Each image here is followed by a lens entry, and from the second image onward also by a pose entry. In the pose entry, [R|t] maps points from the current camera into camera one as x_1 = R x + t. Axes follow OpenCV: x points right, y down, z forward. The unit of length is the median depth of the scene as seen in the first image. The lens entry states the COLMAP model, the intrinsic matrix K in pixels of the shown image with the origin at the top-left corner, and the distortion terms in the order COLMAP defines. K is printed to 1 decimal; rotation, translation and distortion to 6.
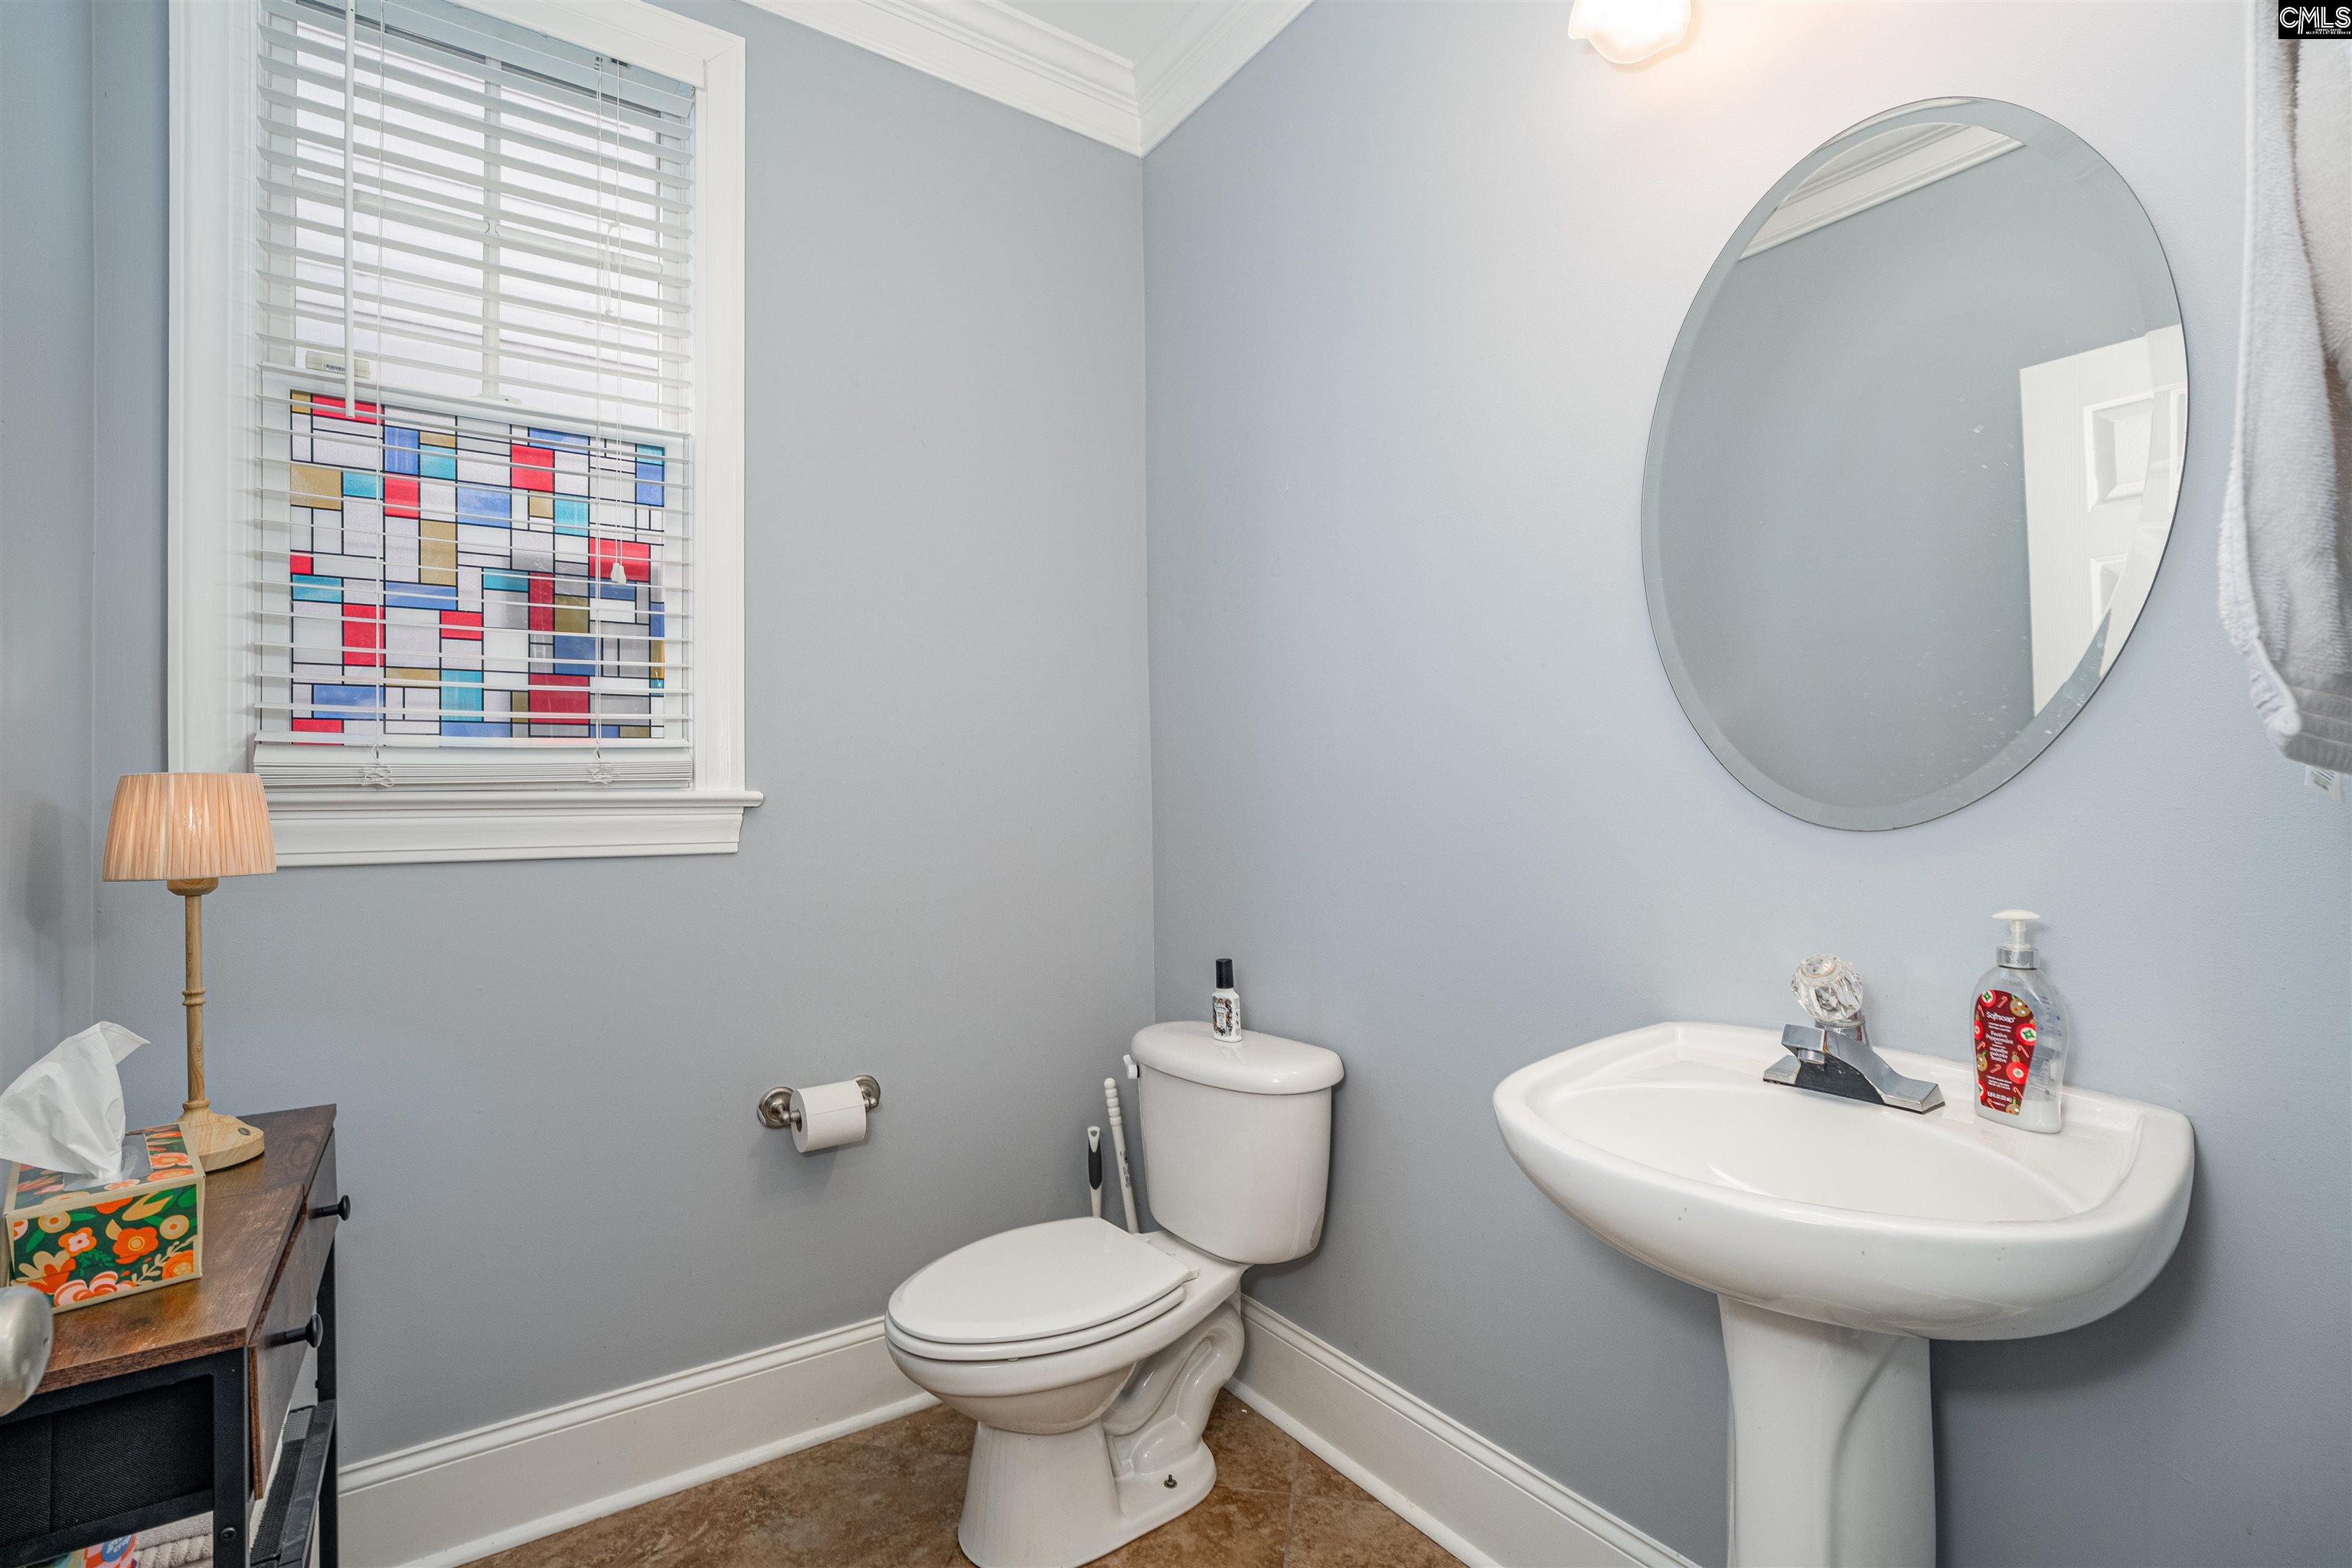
lens RADIAL K [[1063.9, 0, 1167.9], [0, 1063.9, 782.3], [0, 0, 1]] dist [-0.018387, 0.004623]
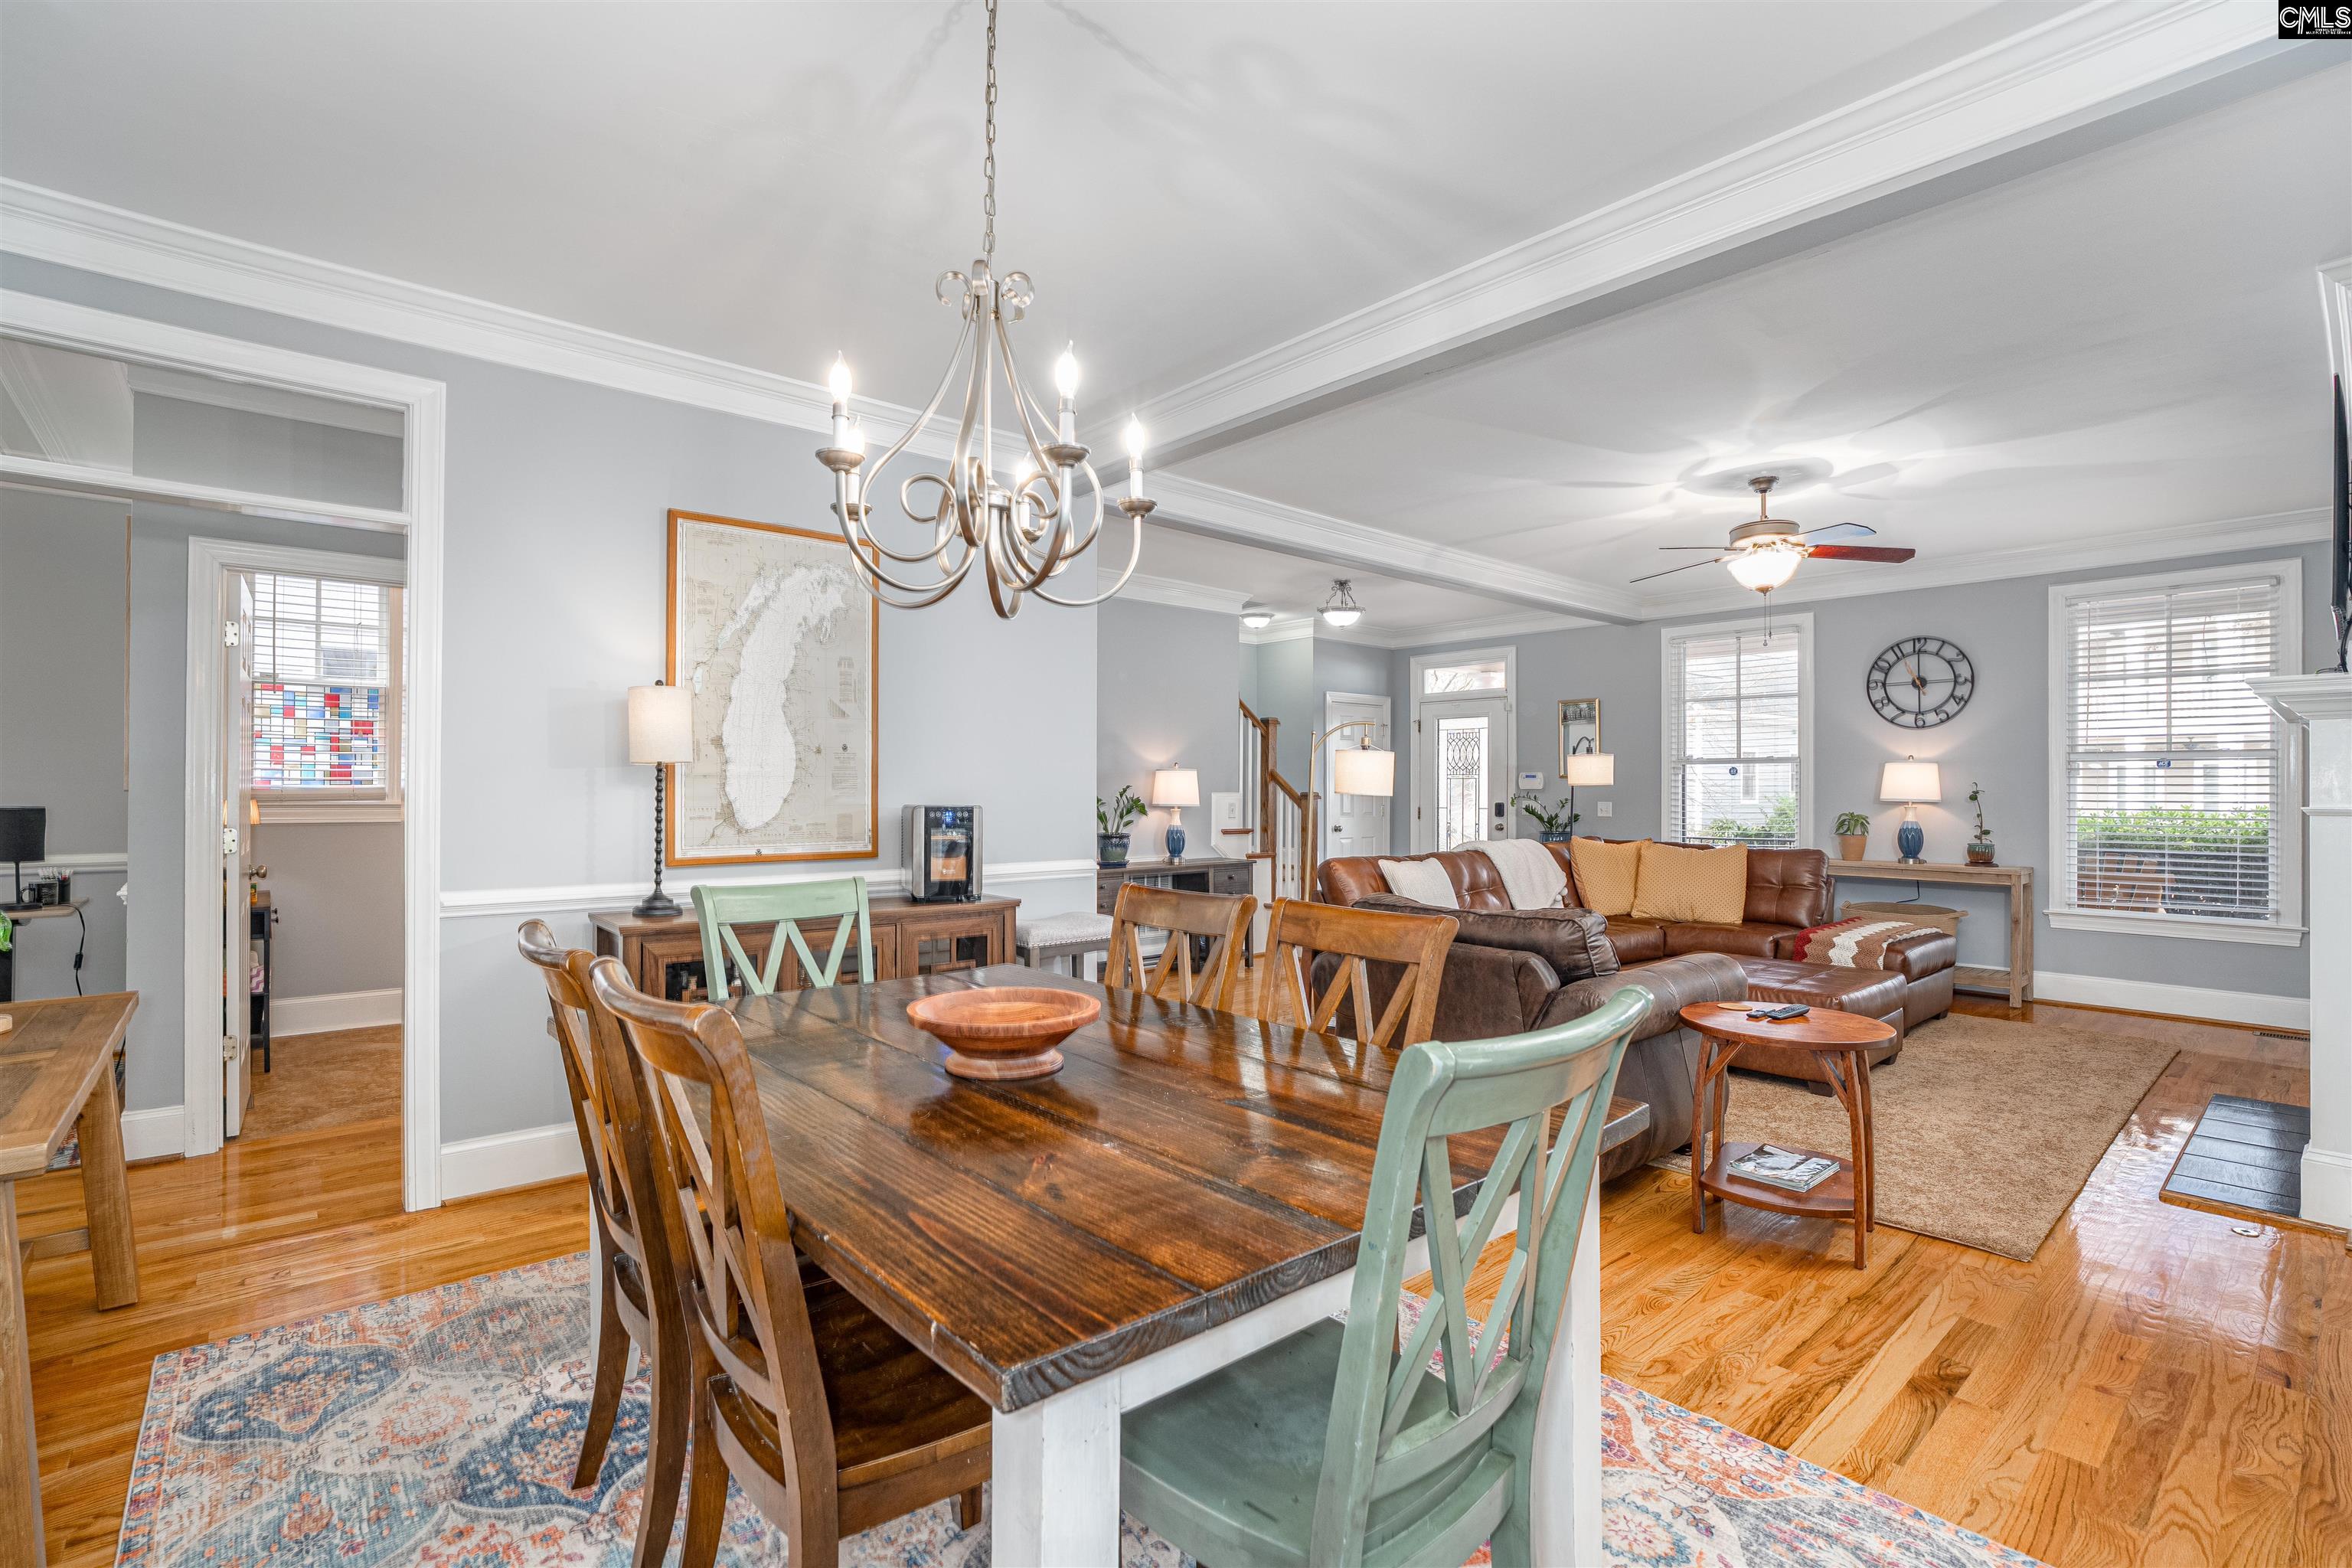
lens RADIAL K [[1063.9, 0, 1177.8], [0, 1063.9, 787.2], [0, 0, 1]] dist [-0.018387, 0.004623]
pose [[0.992312, 0.011399, 0.123234, 1.577260], [-0.012817, 0.999860, 0.010721, -0.103287], [-0.123094, -0.012218, 0.992320, -2.528154]]
